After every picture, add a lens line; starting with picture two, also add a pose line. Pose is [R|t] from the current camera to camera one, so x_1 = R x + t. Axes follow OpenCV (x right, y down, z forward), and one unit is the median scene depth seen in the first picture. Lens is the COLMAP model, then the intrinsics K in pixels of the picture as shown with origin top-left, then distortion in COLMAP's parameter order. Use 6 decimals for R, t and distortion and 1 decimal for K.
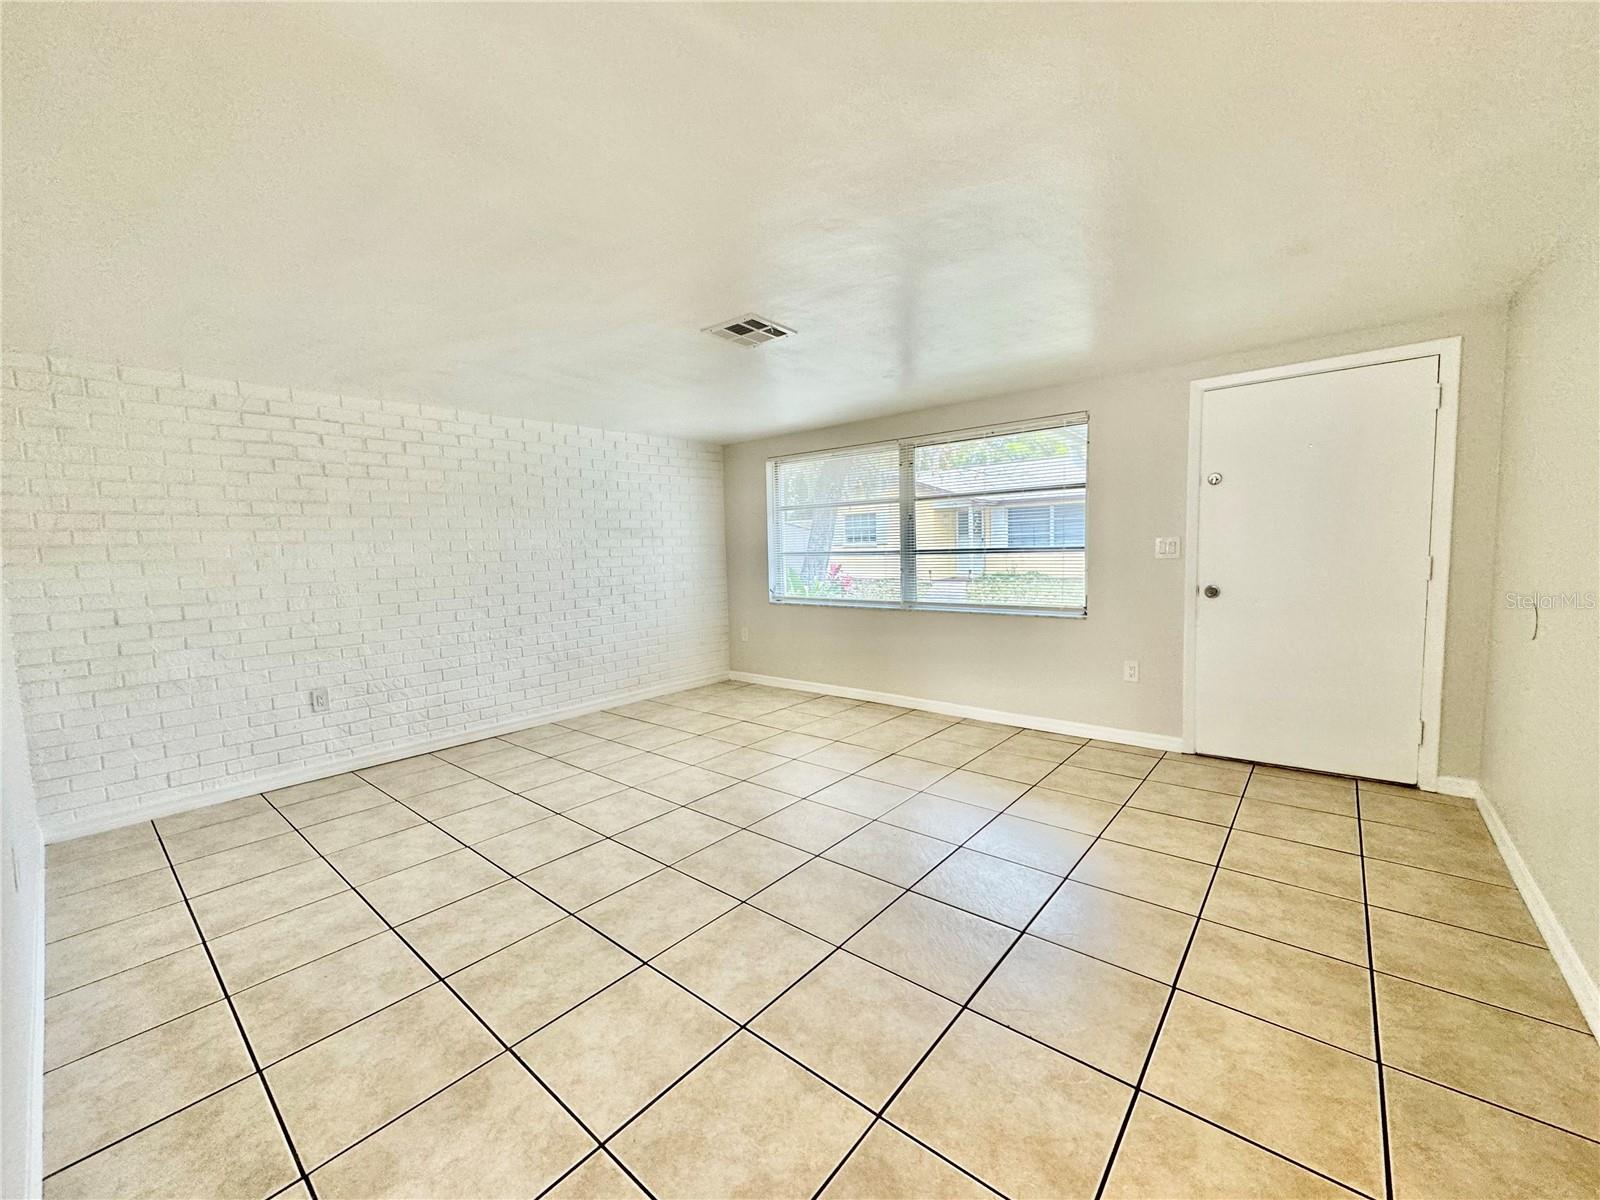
lens RADIAL K [[636.6, 0, 798.9], [0, 636.6, 600.8], [0, 0, 1]] dist [-0.002095, 0.000207]
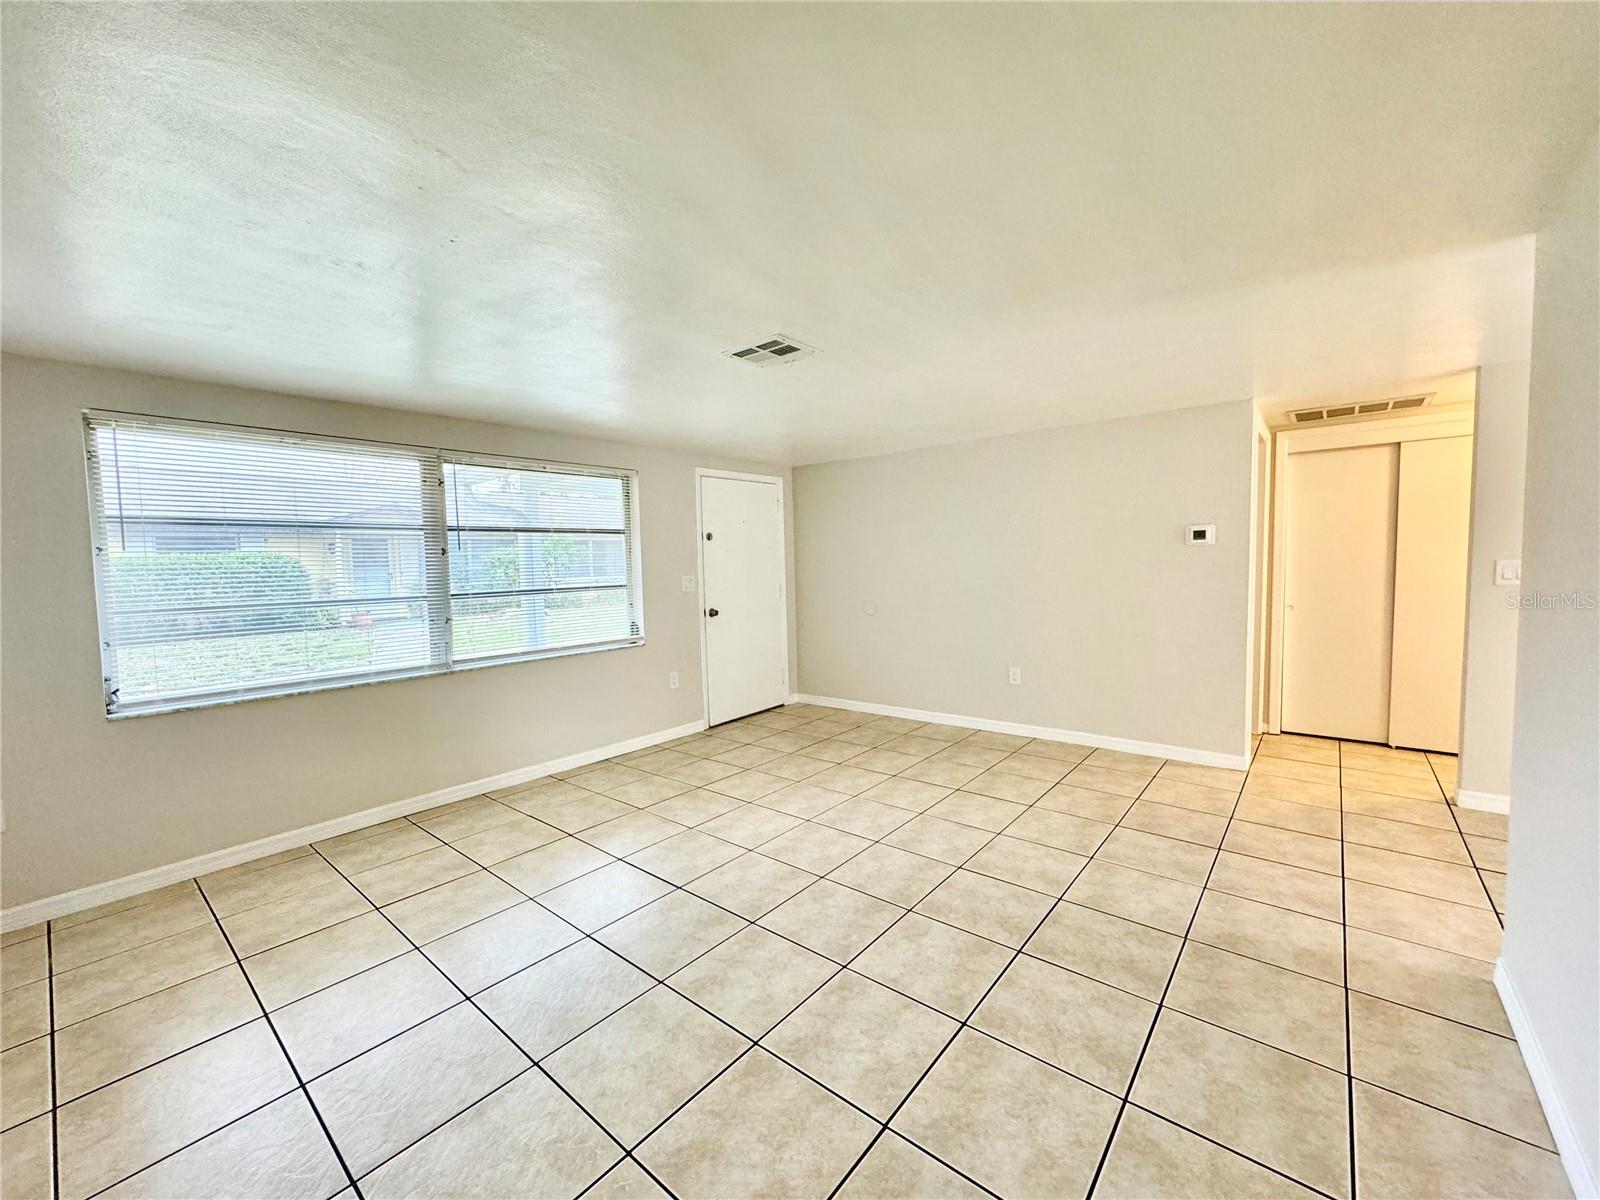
lens RADIAL K [[636.6, 0, 798.3], [0, 636.6, 607.1], [0, 0, 1]] dist [-0.002095, 0.000207]
pose [[-0.001957, -0.042991, 0.999074, -0.775180], [0.113896, 0.992564, 0.042934, -0.064257], [-0.993491, 0.113875, 0.002954, 0.756655]]
